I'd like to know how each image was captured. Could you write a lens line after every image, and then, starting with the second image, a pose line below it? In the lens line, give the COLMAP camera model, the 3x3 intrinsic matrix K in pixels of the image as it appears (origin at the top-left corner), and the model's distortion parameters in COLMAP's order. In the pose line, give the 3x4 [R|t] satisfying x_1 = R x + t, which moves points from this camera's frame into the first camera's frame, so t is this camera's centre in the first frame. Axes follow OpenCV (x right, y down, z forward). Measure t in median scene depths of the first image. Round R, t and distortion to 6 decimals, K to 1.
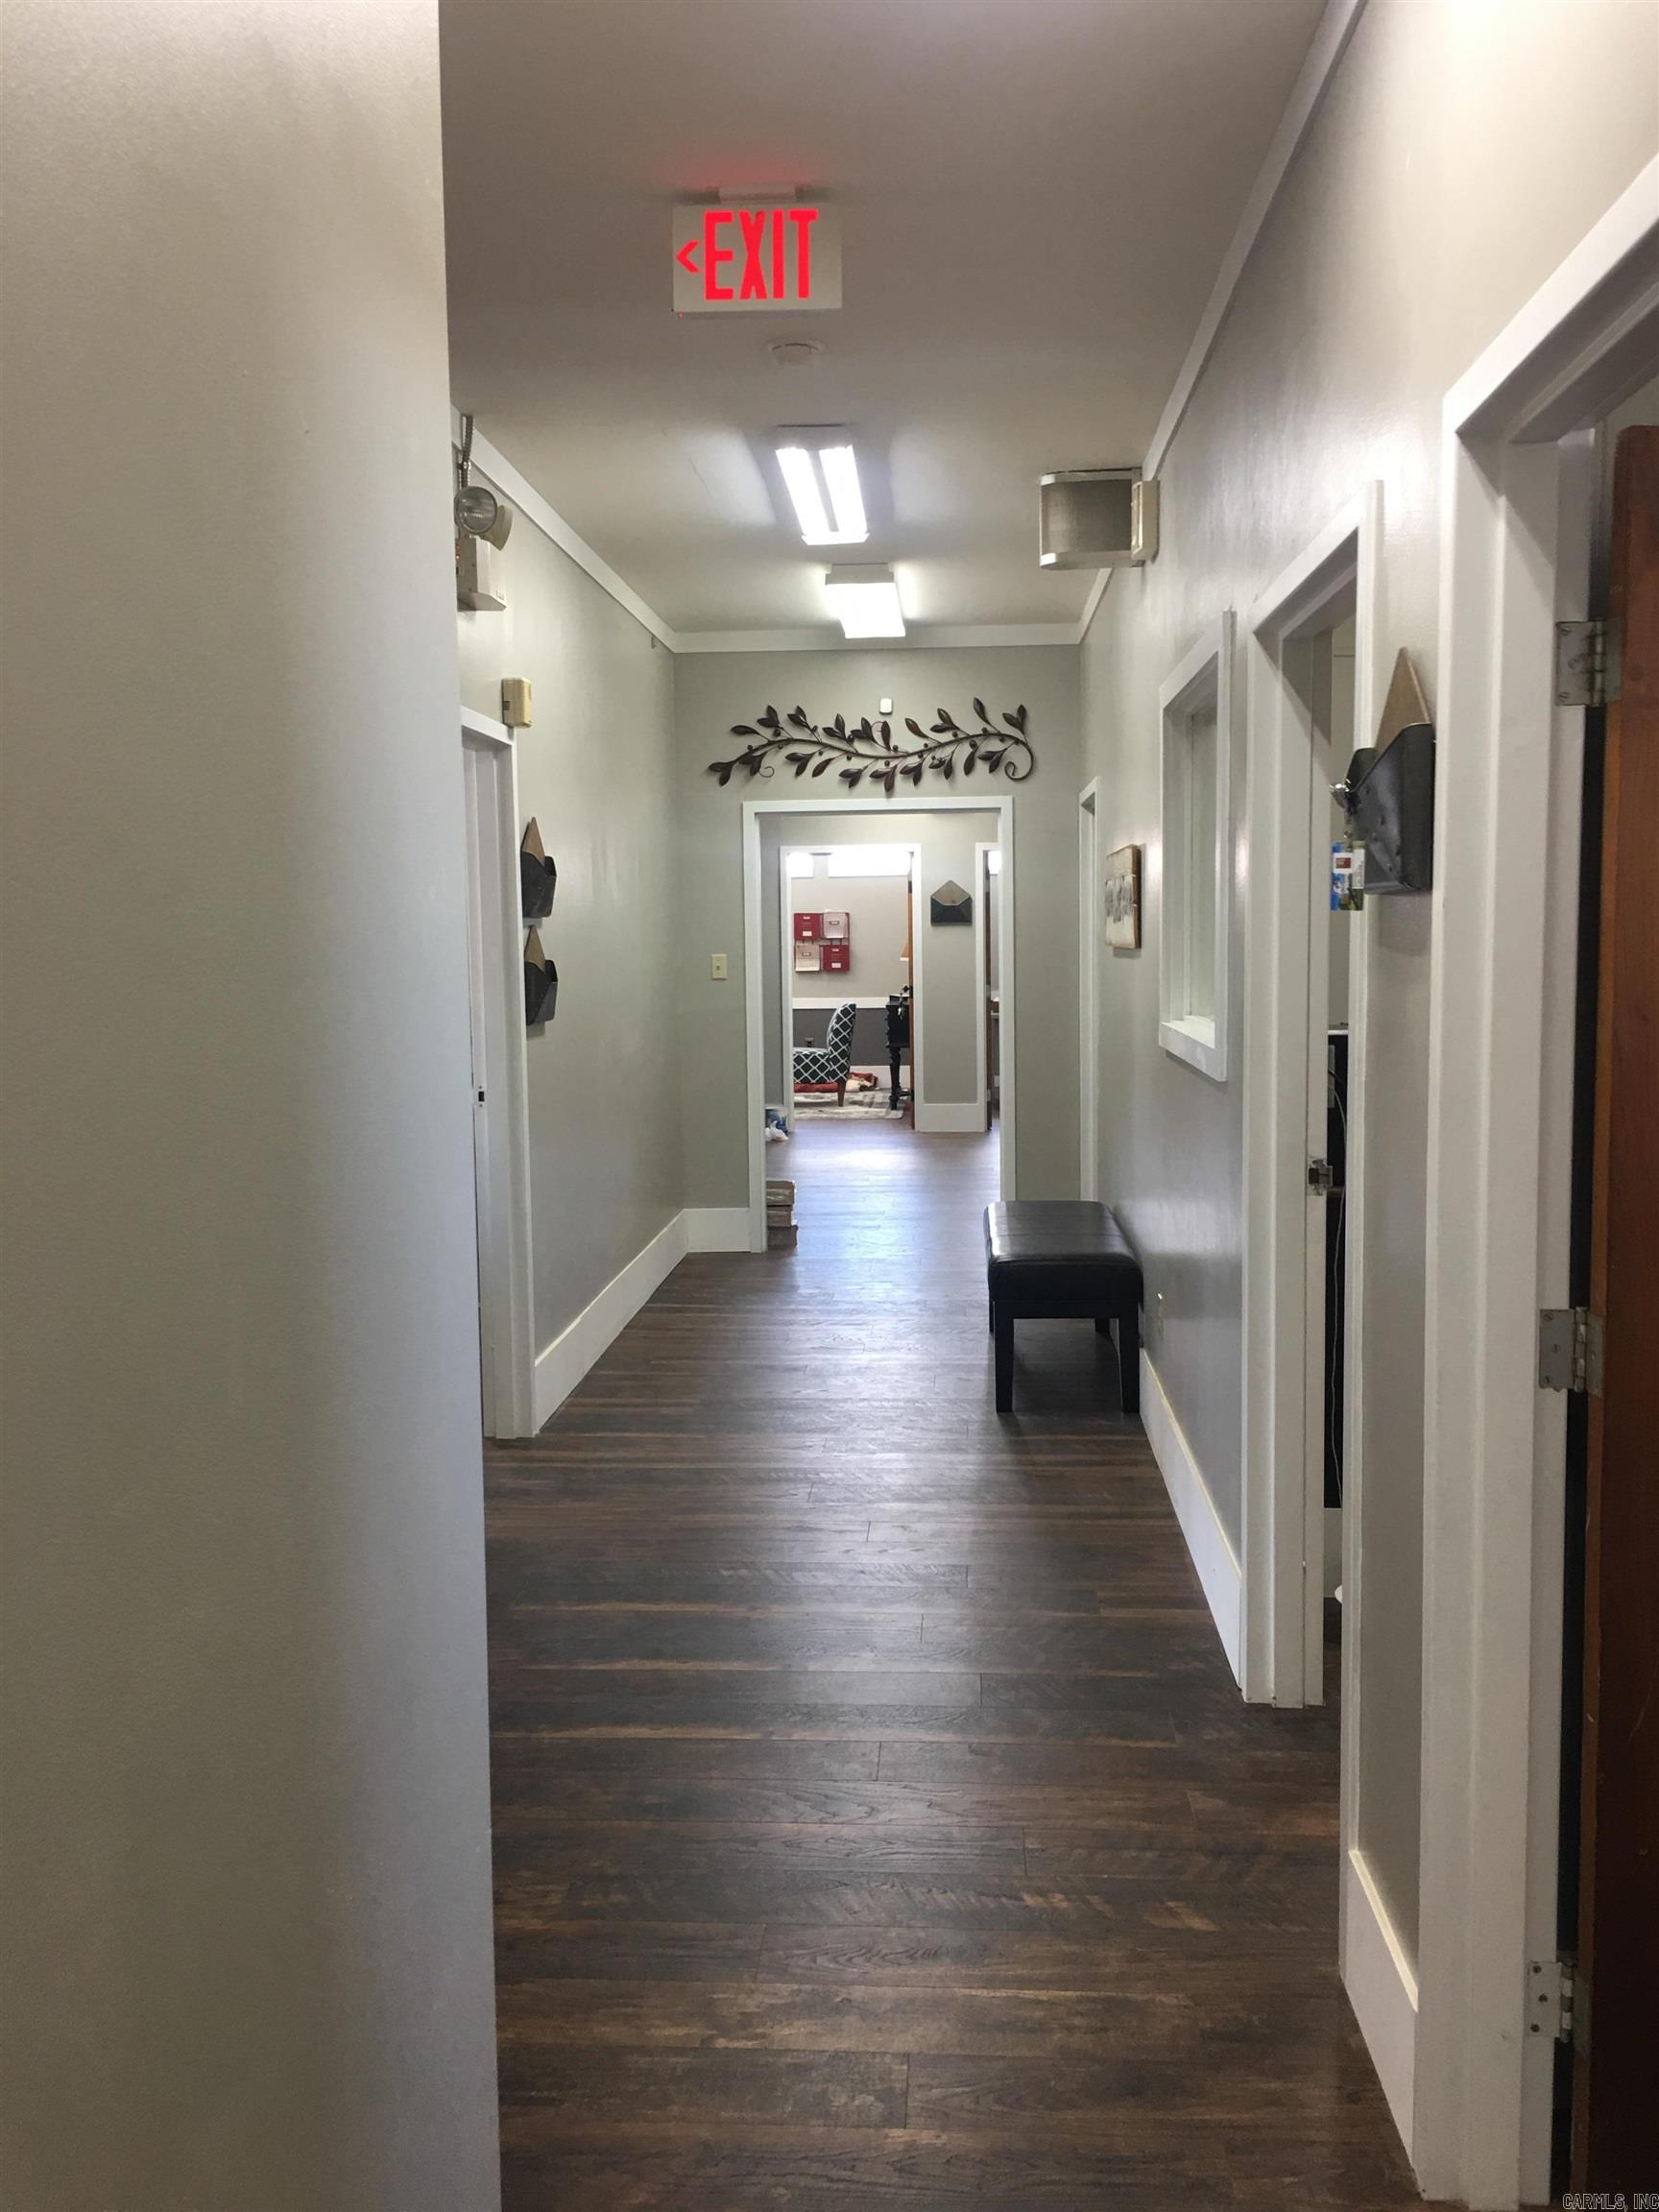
lens RADIAL K [[1869.1, 0, 831.0], [0, 1869.1, 1104.7], [0, 0, 1]] dist [0.019239, -0.018192]
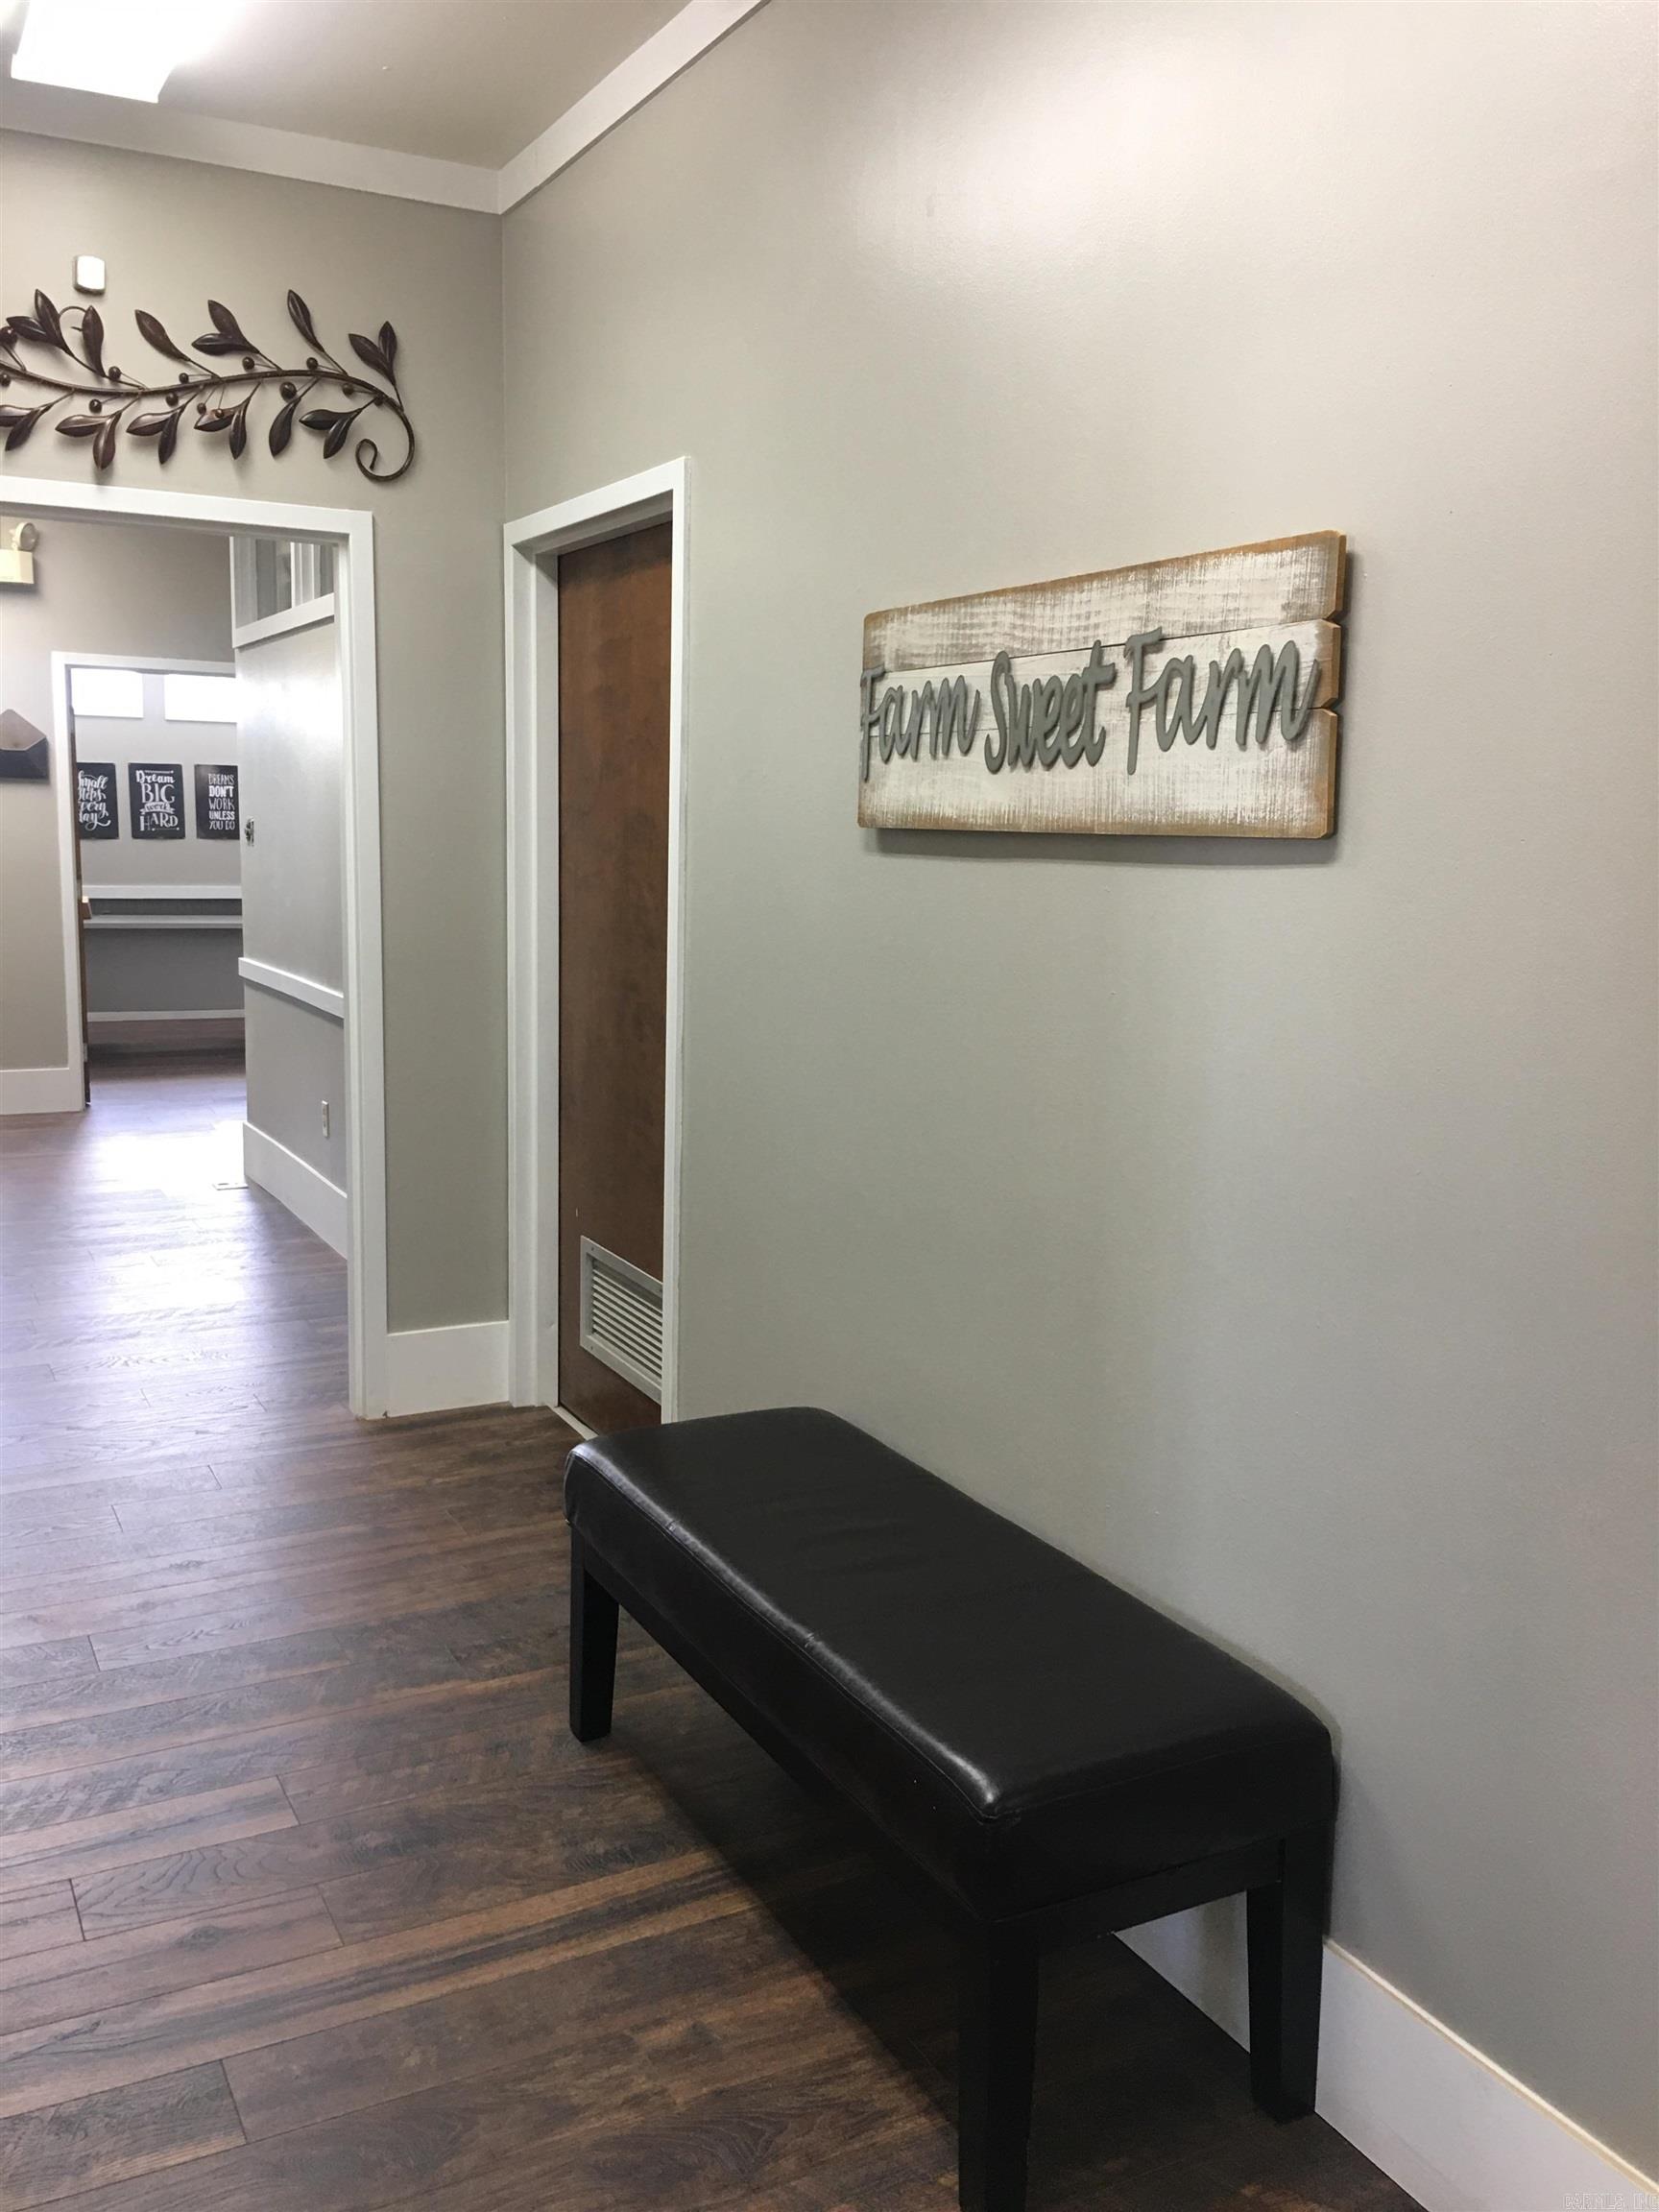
lens RADIAL K [[1869.1, 0, 827.5], [0, 1869.1, 1115.5], [0, 0, 1]] dist [0.019239, -0.018192]
pose [[0.844650, -0.052340, 0.532754, -0.072014], [0.017349, 0.997362, 0.070479, -0.039856], [-0.535038, -0.050287, 0.843330, 0.513498]]
